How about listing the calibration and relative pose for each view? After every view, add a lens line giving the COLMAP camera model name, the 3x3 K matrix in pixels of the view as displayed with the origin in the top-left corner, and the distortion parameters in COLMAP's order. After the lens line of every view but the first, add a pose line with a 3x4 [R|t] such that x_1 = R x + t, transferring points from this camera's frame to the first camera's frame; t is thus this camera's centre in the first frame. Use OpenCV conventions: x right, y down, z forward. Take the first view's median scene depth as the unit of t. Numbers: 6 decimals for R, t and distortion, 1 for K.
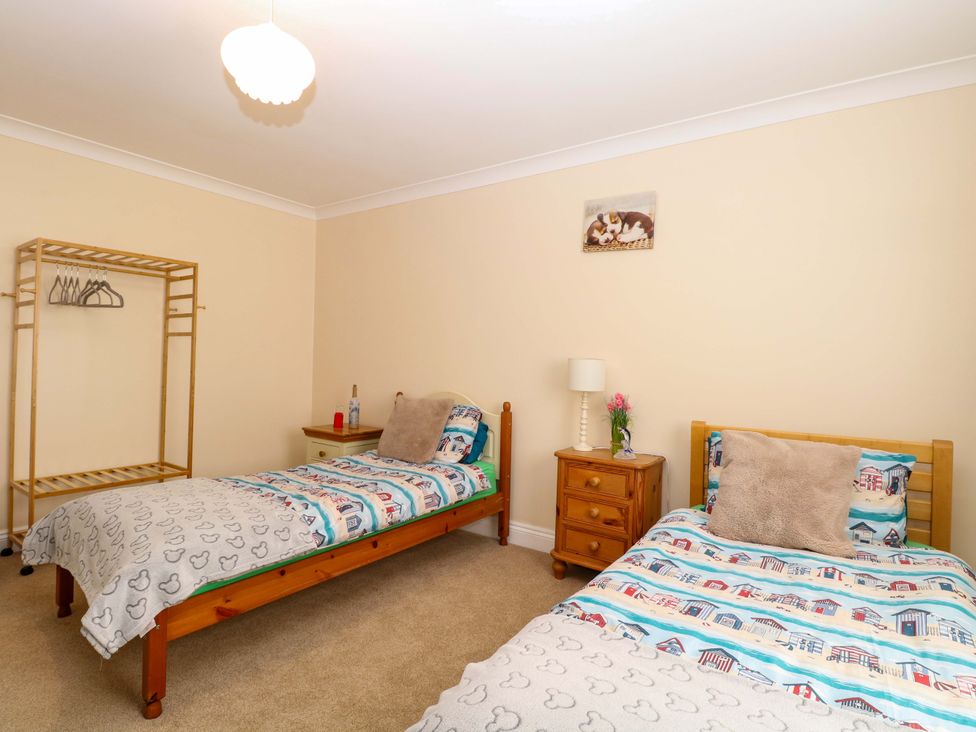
lens RADIAL K [[526.5, 0, 485.8], [0, 526.5, 357.5], [0, 0, 1]] dist [0.001194, -0.007167]
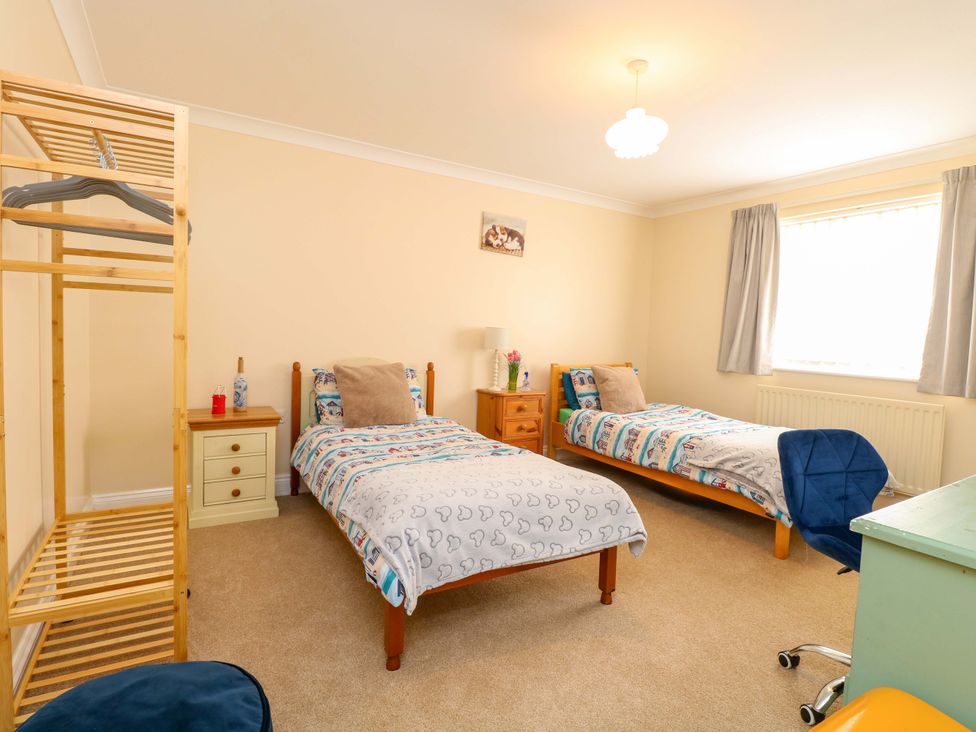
lens RADIAL K [[526.5, 0, 485.3], [0, 526.5, 365.7], [0, 0, 1]] dist [0.001194, -0.007167]
pose [[0.388300, -0.073631, 0.918587, -1.135181], [-0.021178, 0.995827, 0.088775, -0.020480], [-0.921289, -0.053925, 0.385121, 0.459630]]
